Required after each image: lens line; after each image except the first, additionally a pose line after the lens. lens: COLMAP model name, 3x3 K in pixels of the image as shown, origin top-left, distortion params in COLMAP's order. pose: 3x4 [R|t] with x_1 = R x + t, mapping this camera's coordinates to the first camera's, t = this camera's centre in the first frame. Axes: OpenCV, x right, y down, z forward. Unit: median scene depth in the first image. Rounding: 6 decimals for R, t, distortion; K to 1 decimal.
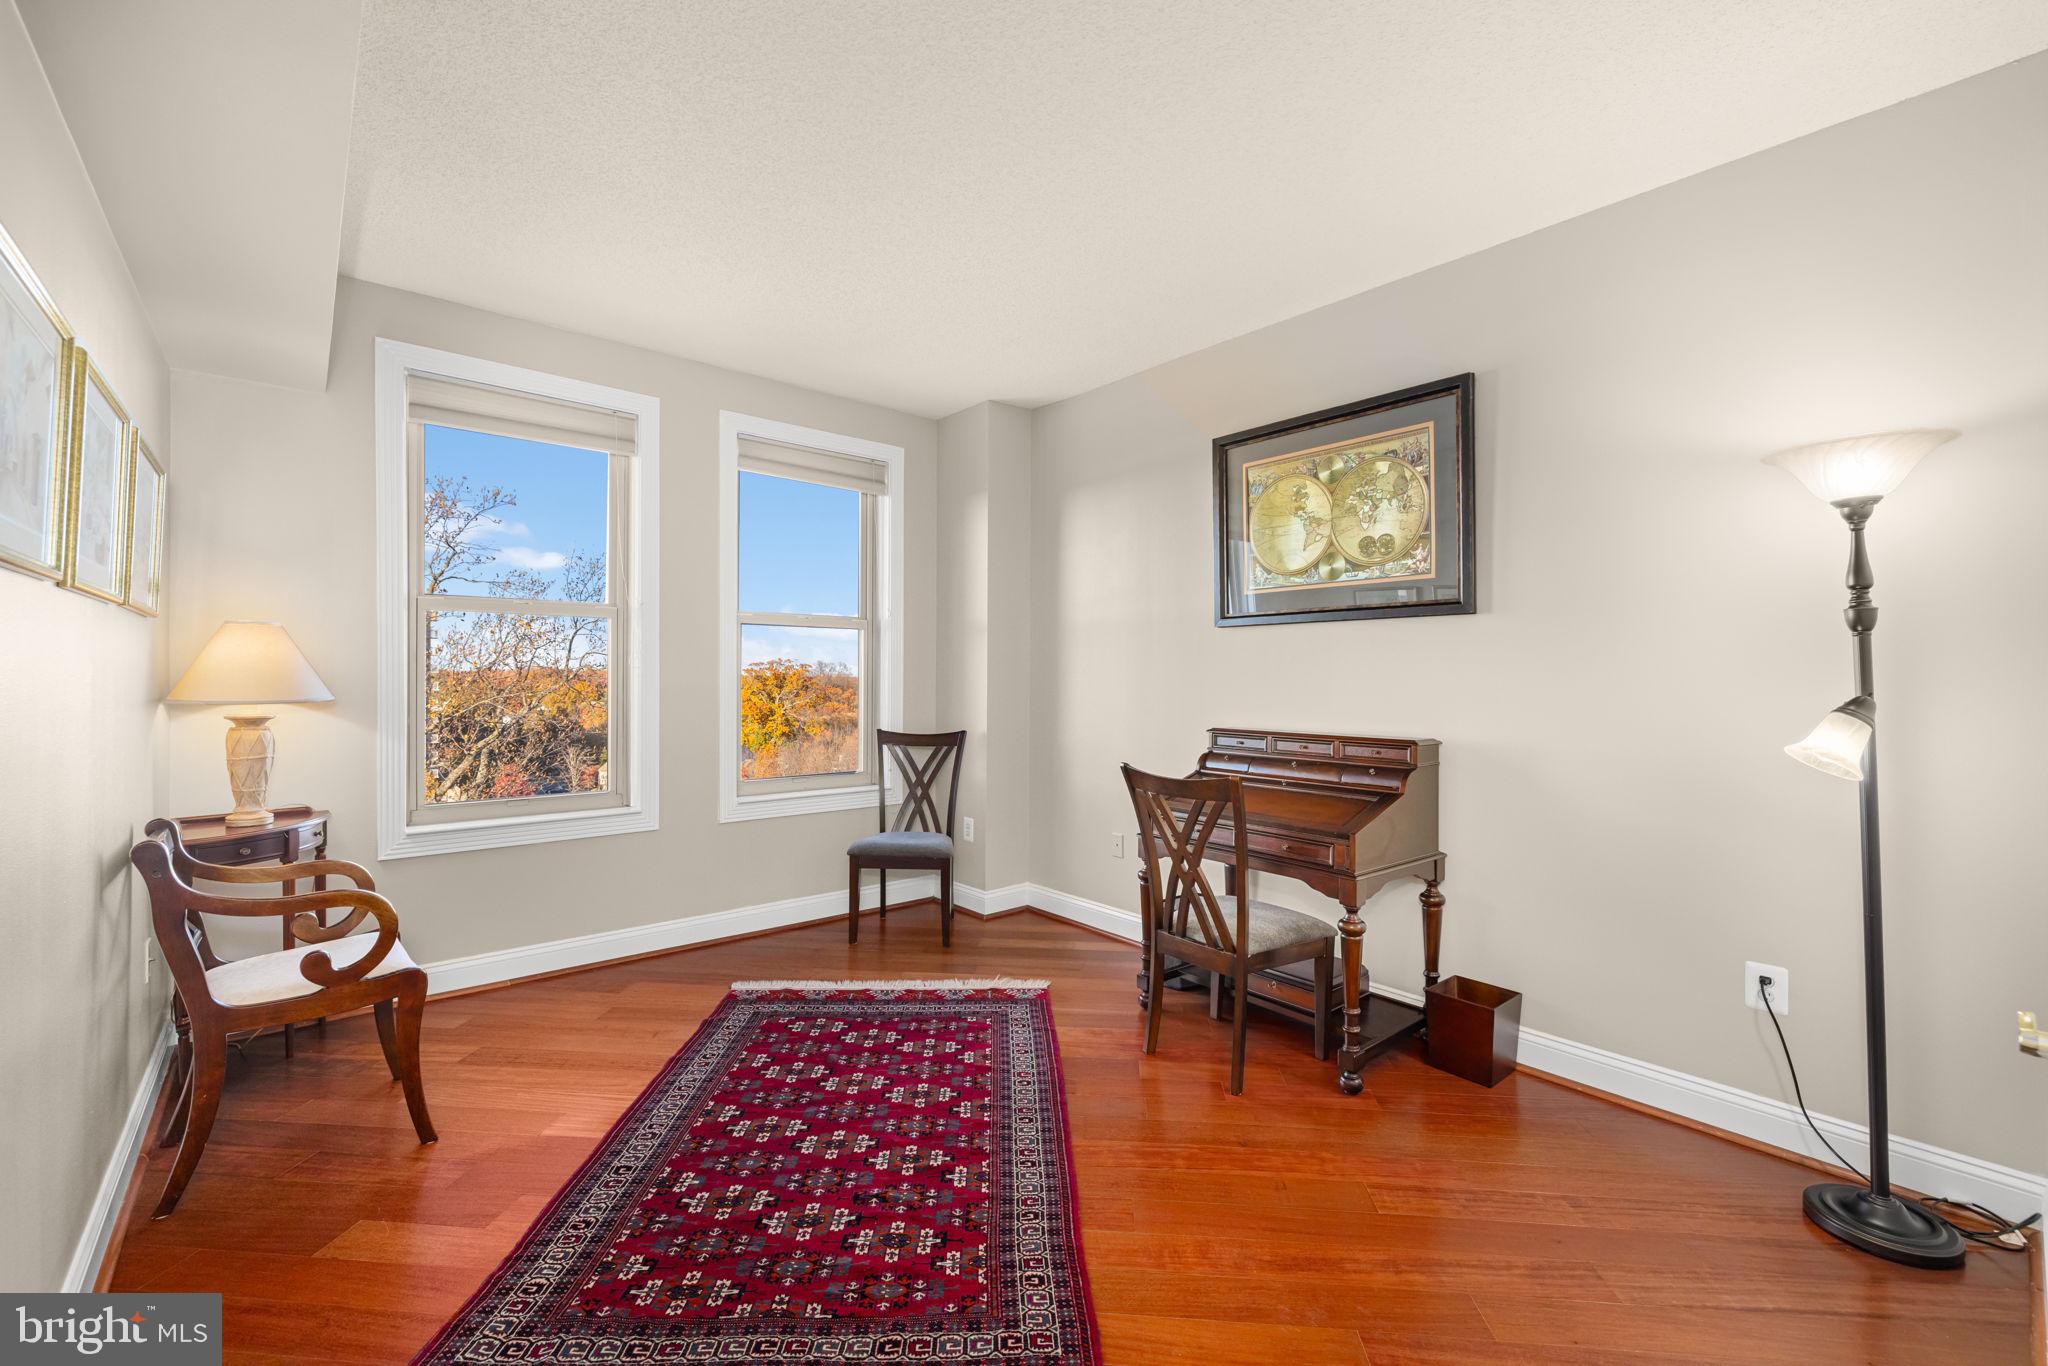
lens RADIAL K [[851.2, 0, 1029.7], [0, 851.2, 677.9], [0, 0, 1]] dist [-0.002014, 0.000264]
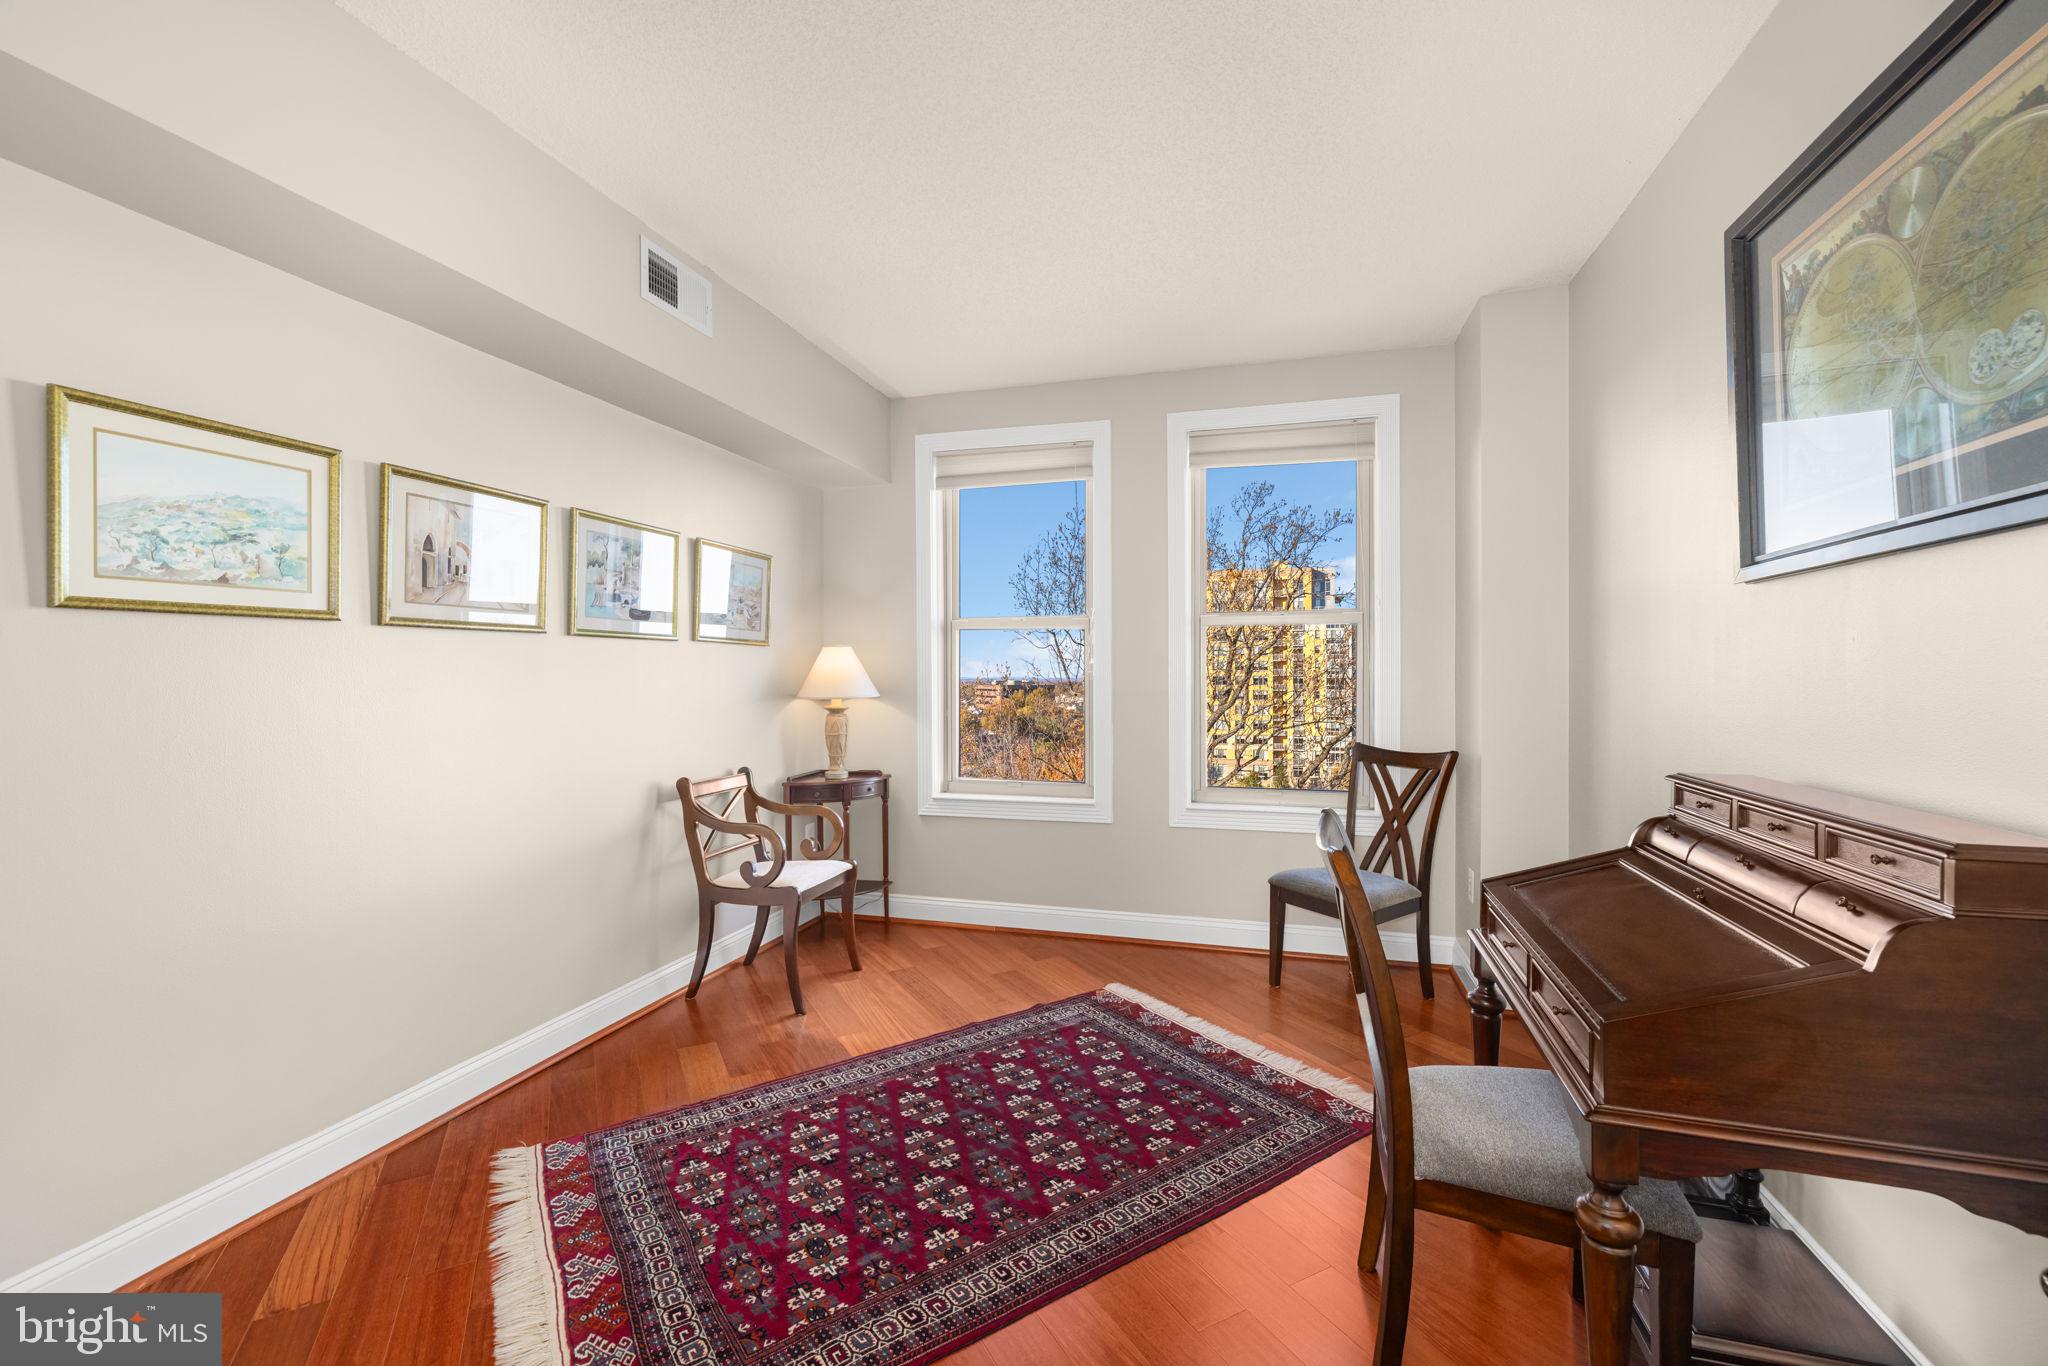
lens RADIAL K [[851.2, 0, 1029.7], [0, 851.2, 677.9], [0, 0, 1]] dist [-0.002014, 0.000264]
pose [[0.547388, -0.005748, -0.836859, 0.503854], [0.003294, 0.999983, -0.004714, 0.000390], [0.836872, -0.000176, 0.547398, 0.411102]]
